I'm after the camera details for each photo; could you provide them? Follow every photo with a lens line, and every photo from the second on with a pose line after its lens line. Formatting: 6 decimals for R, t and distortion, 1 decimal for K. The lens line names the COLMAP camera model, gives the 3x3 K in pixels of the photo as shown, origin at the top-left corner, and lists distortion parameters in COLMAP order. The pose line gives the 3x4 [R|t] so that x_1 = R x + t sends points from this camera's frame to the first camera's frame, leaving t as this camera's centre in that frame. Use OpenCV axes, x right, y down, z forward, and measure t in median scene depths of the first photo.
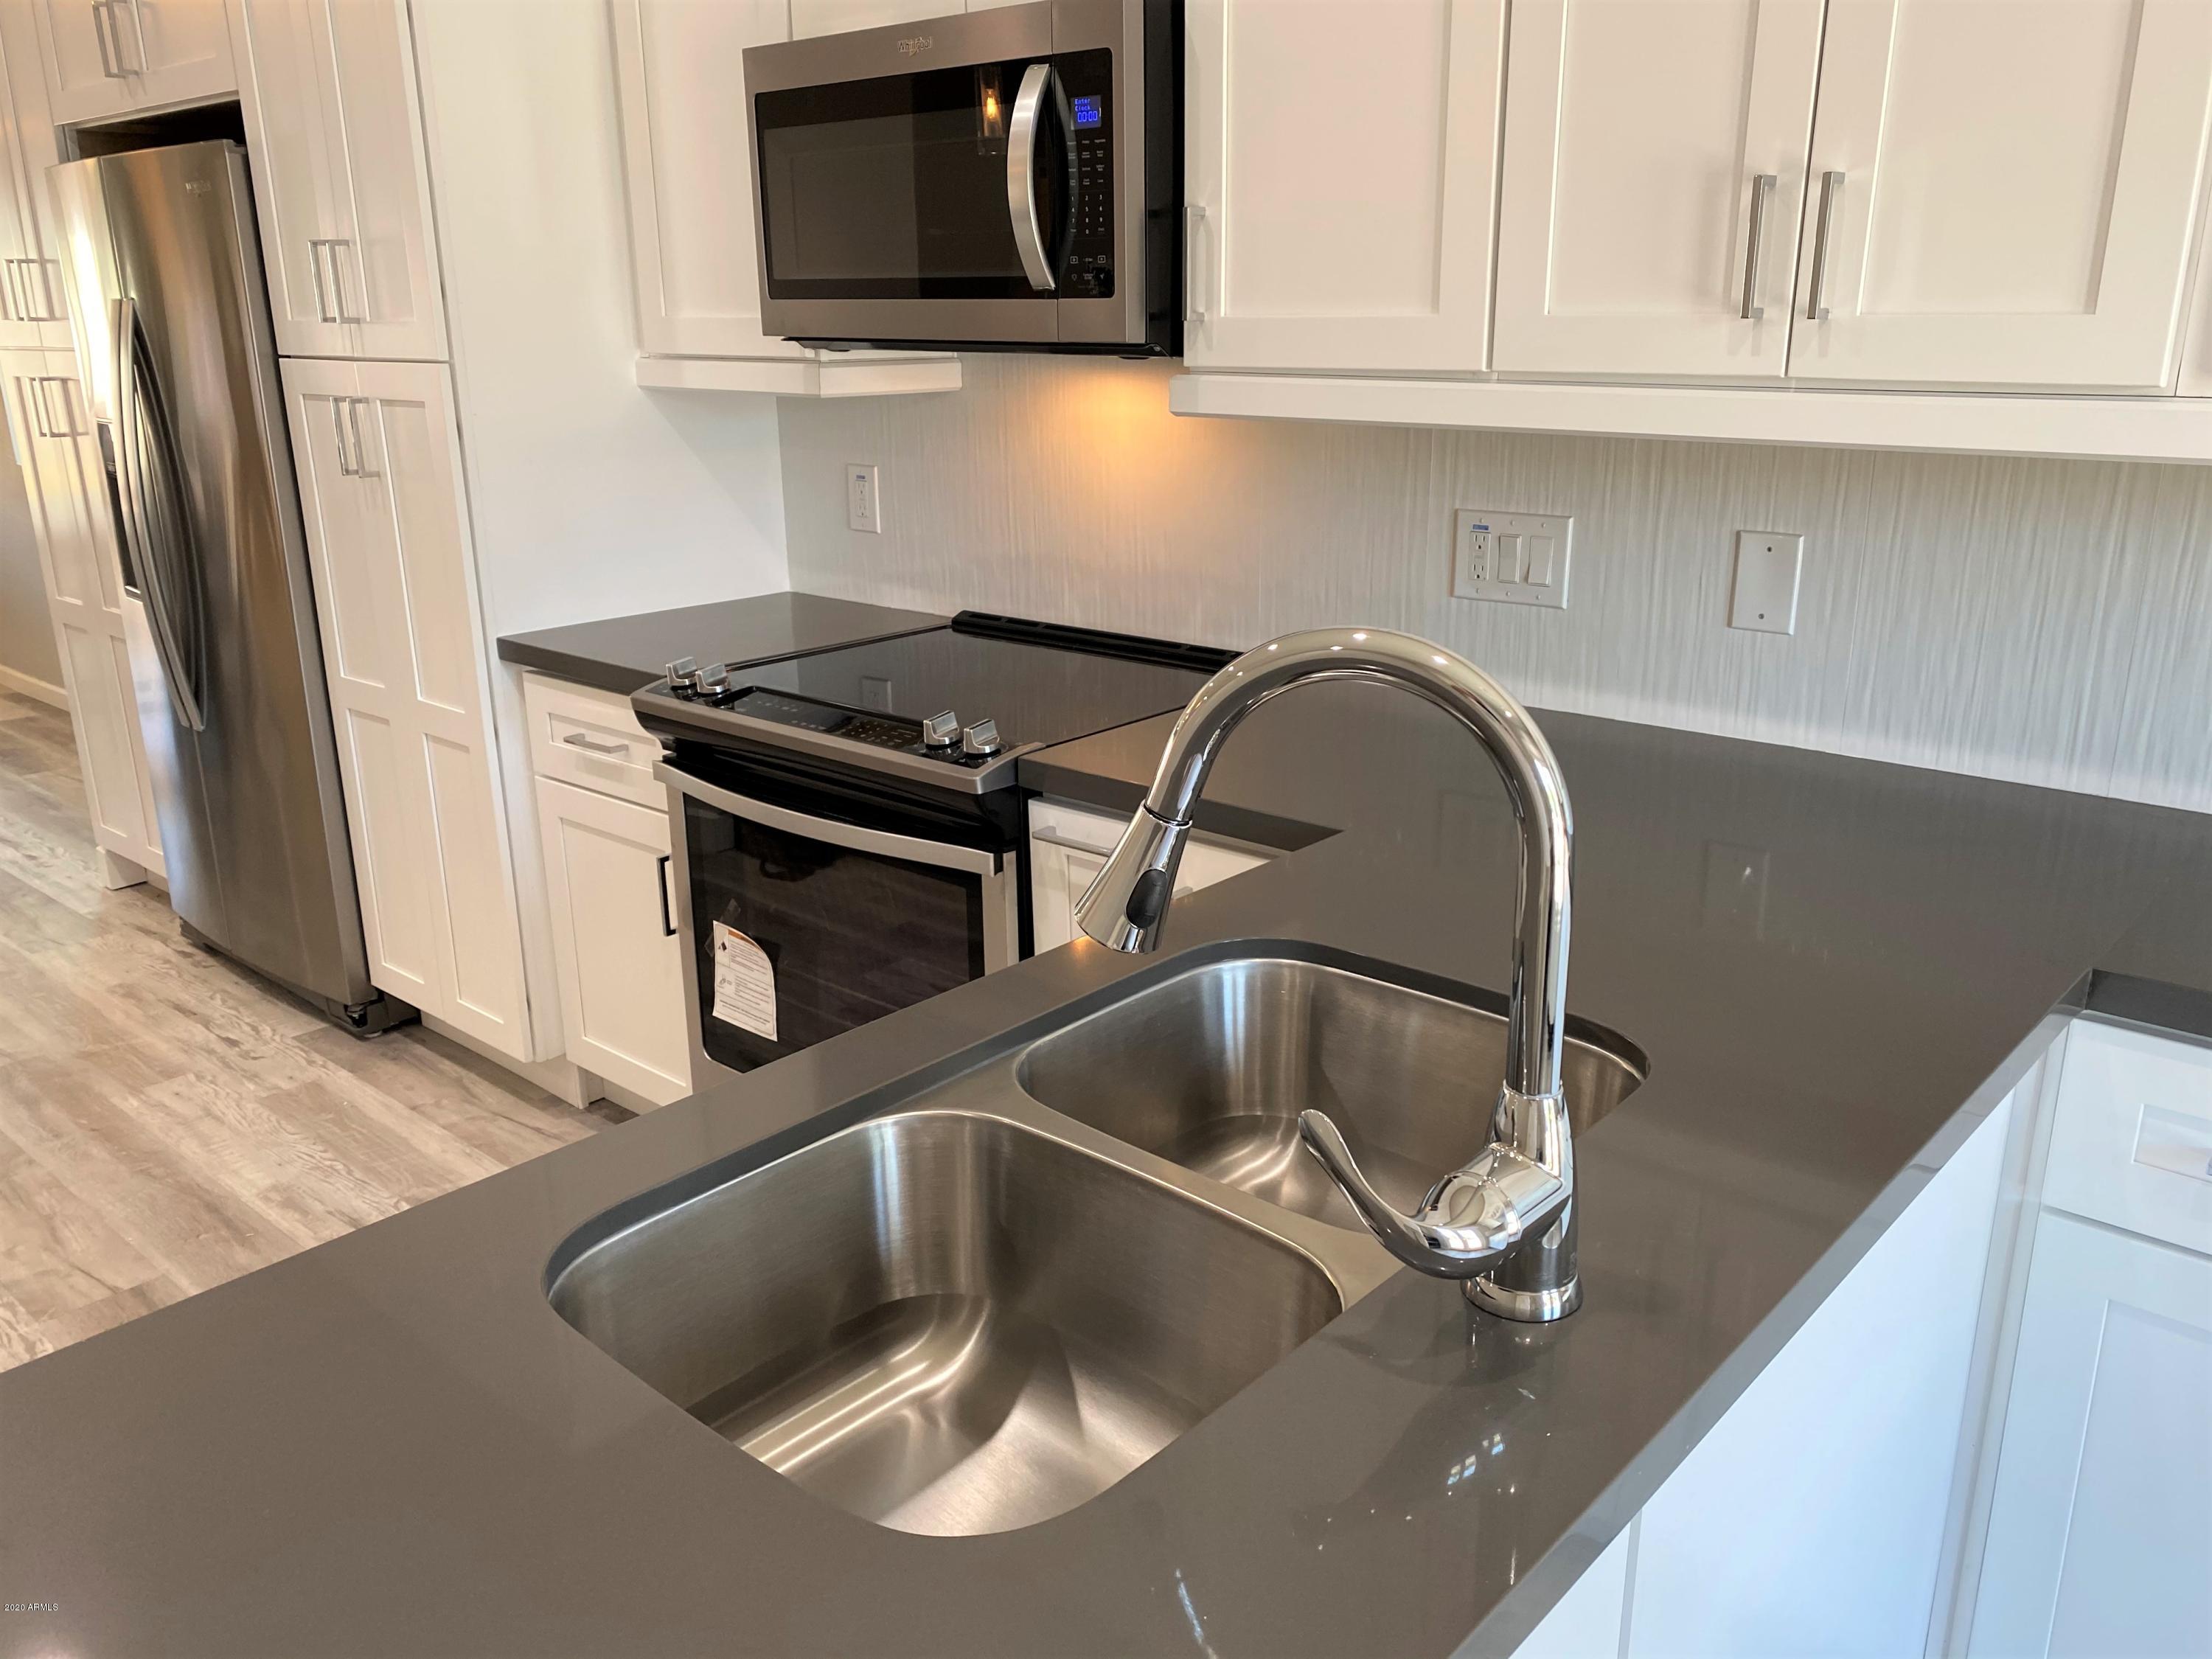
lens RADIAL K [[1695.2, 0, 1106.5], [0, 1695.2, 827.1], [0, 0, 1]] dist [0.019944, -0.011574]
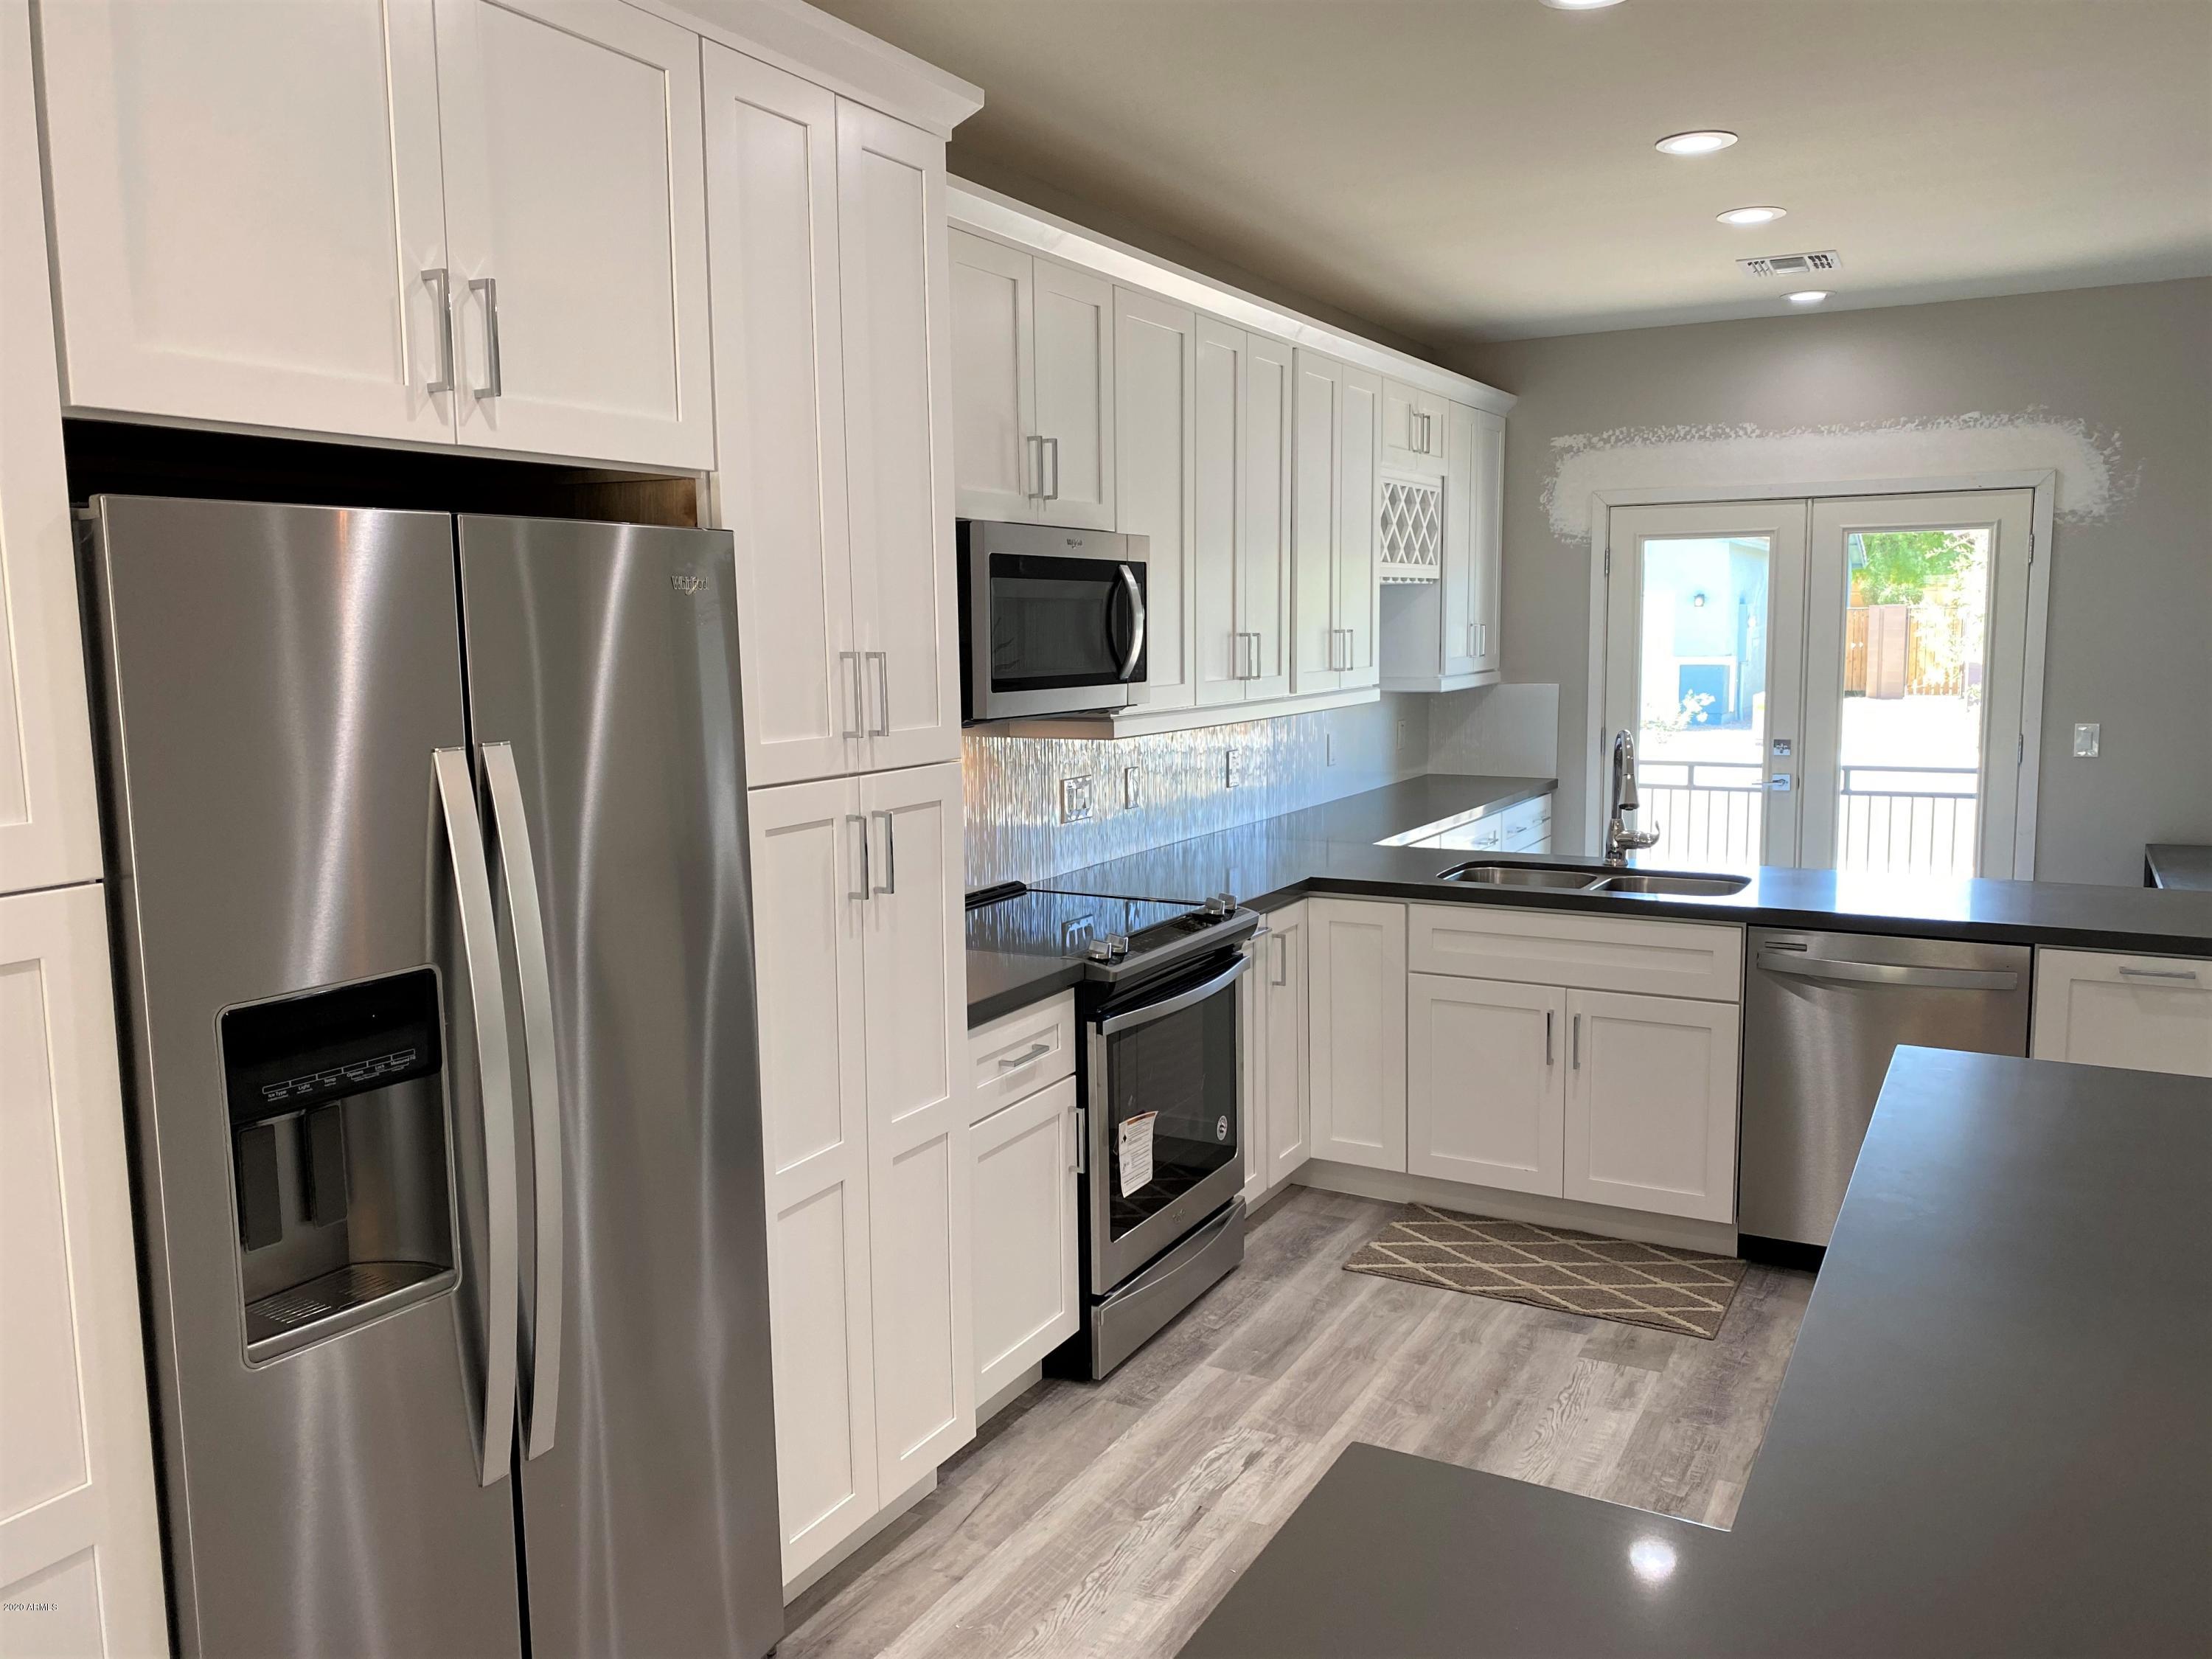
lens RADIAL K [[1658.3, 0, 1104.2], [0, 1658.3, 825.6], [0, 0, 1]] dist [0.001934, -0.075516]
pose [[-0.217311, -0.104903, 0.970449, -1.478552], [0.301397, 0.938415, 0.168931, -0.396643], [-0.928405, 0.329201, -0.172311, 1.147561]]
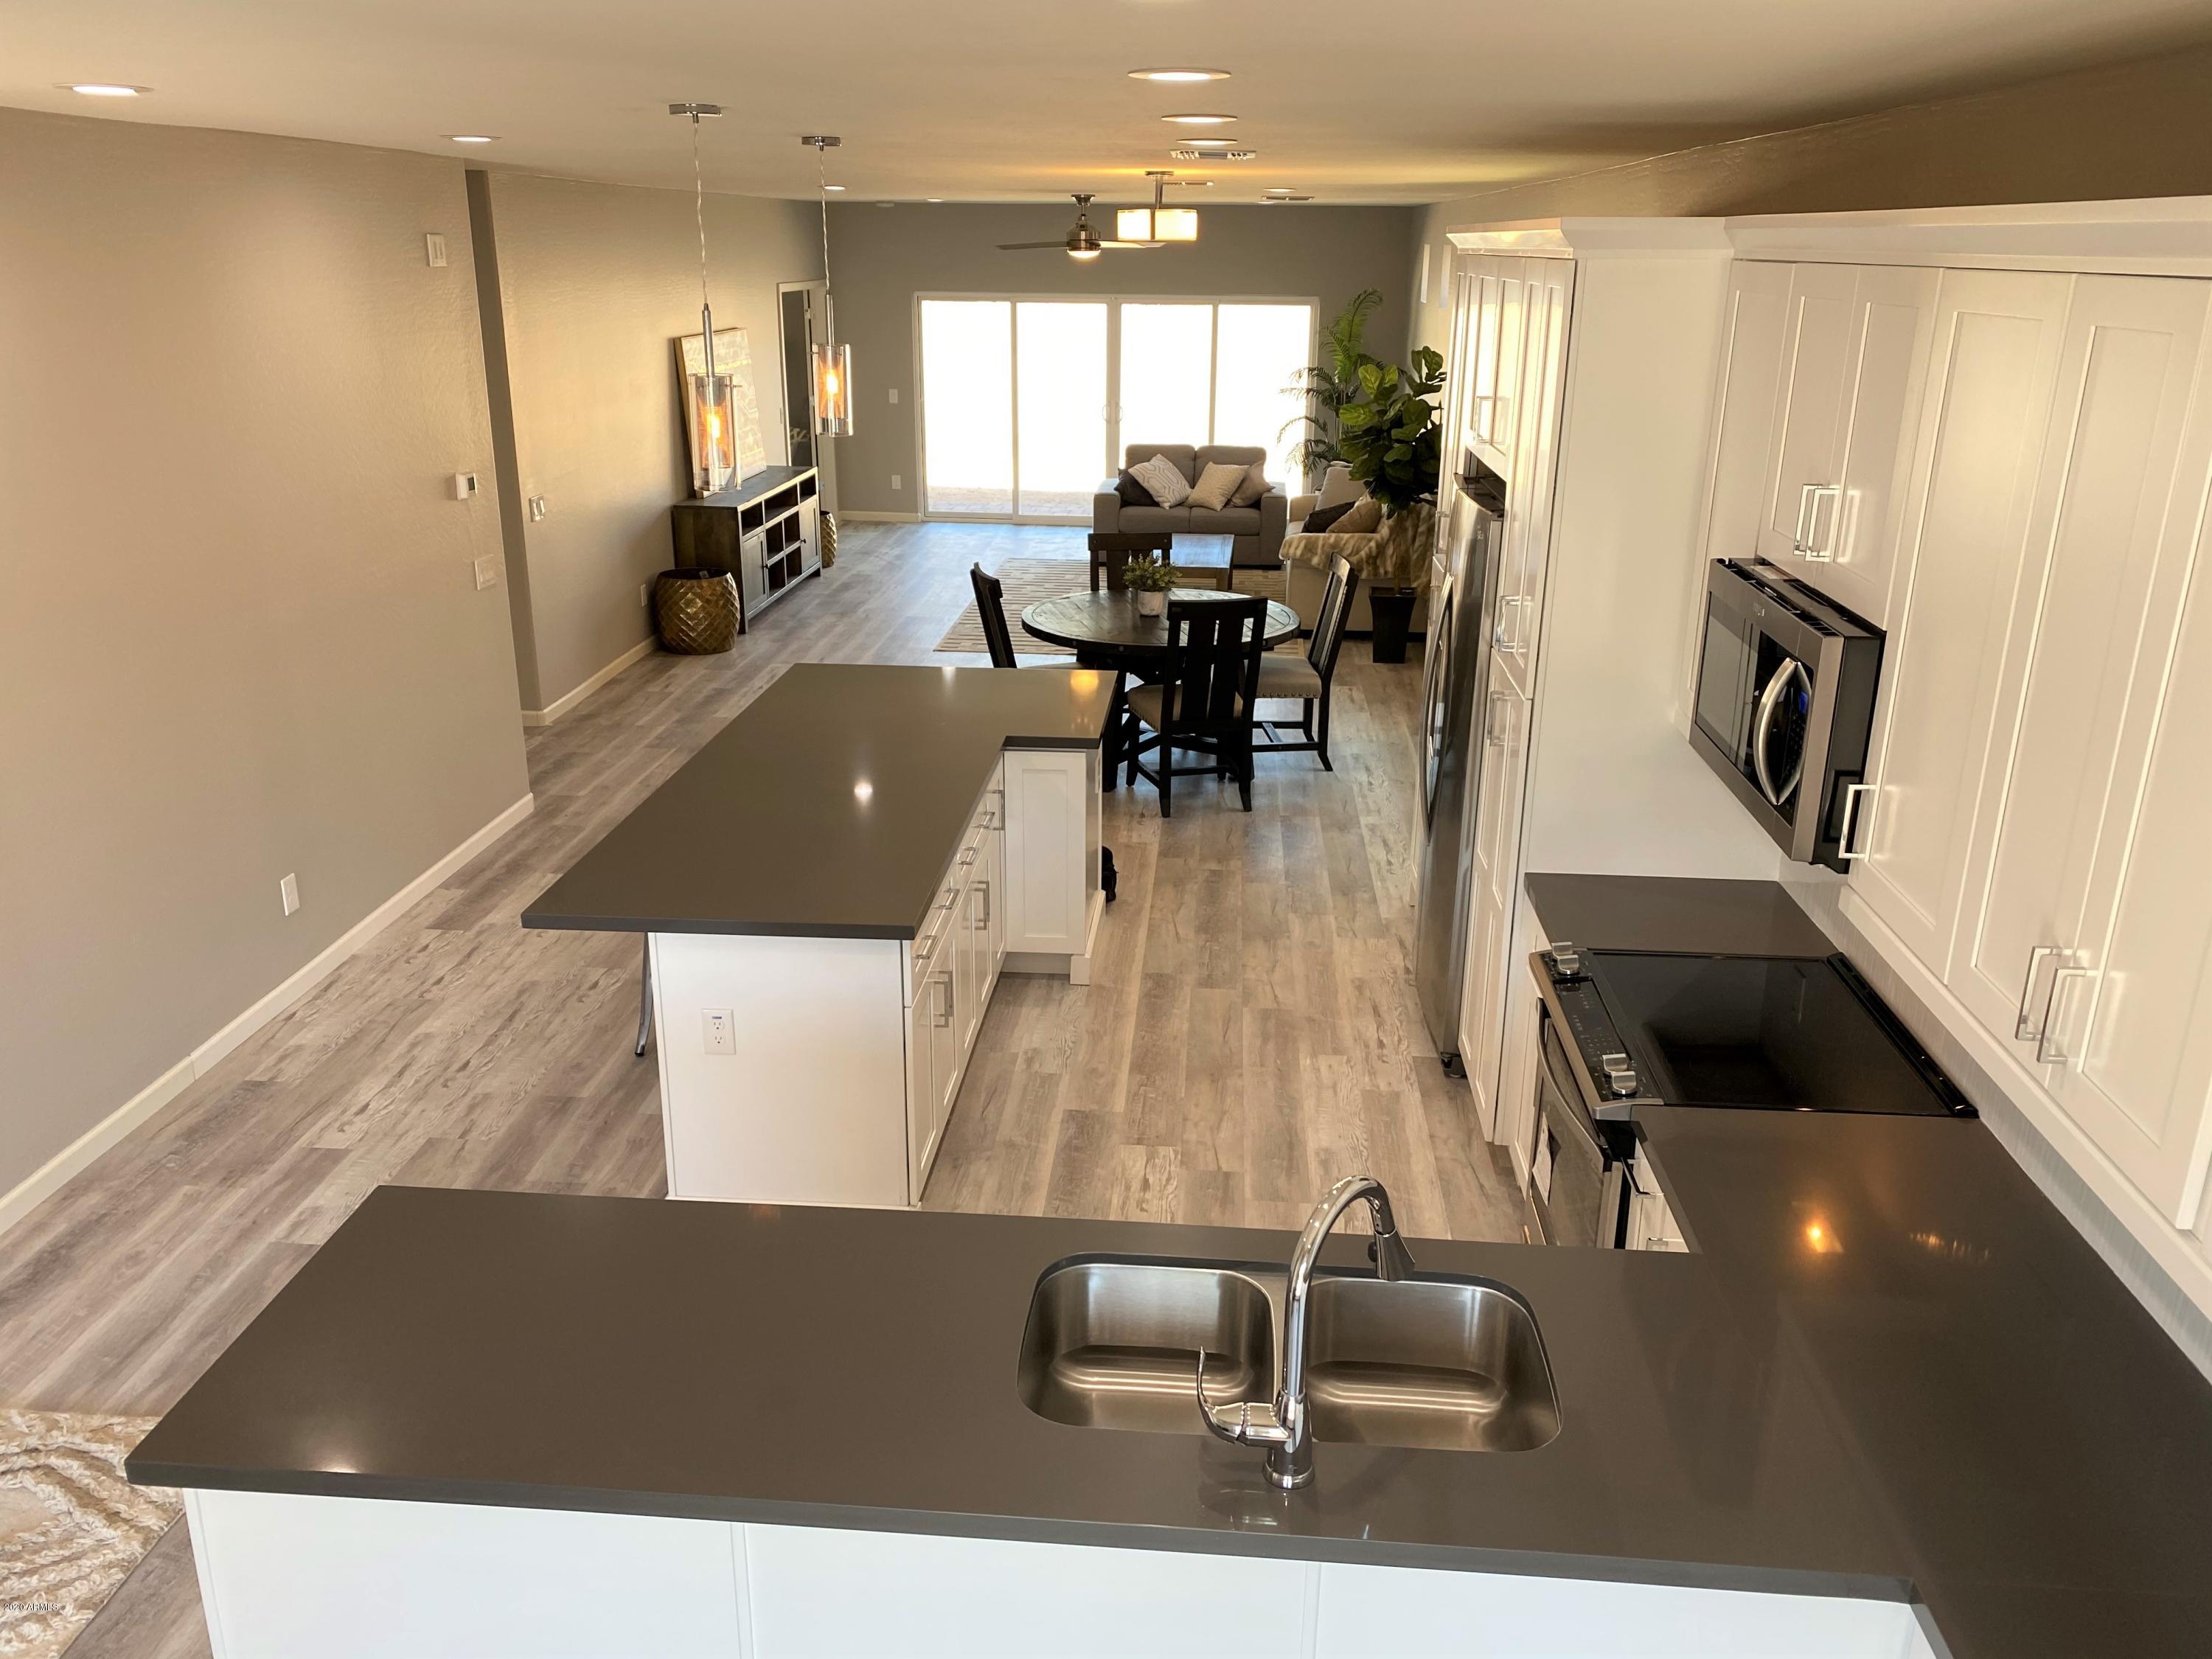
lens RADIAL K [[1684.2, 0, 1106.0], [0, 1684.2, 829.5], [0, 0, 1]] dist [0.067260, -0.084242]
pose [[0.605919, 0.275039, -0.746469, 0.566232], [-0.249825, 0.956650, 0.149695, -0.302451], [0.755282, 0.095783, 0.648364, -0.271362]]
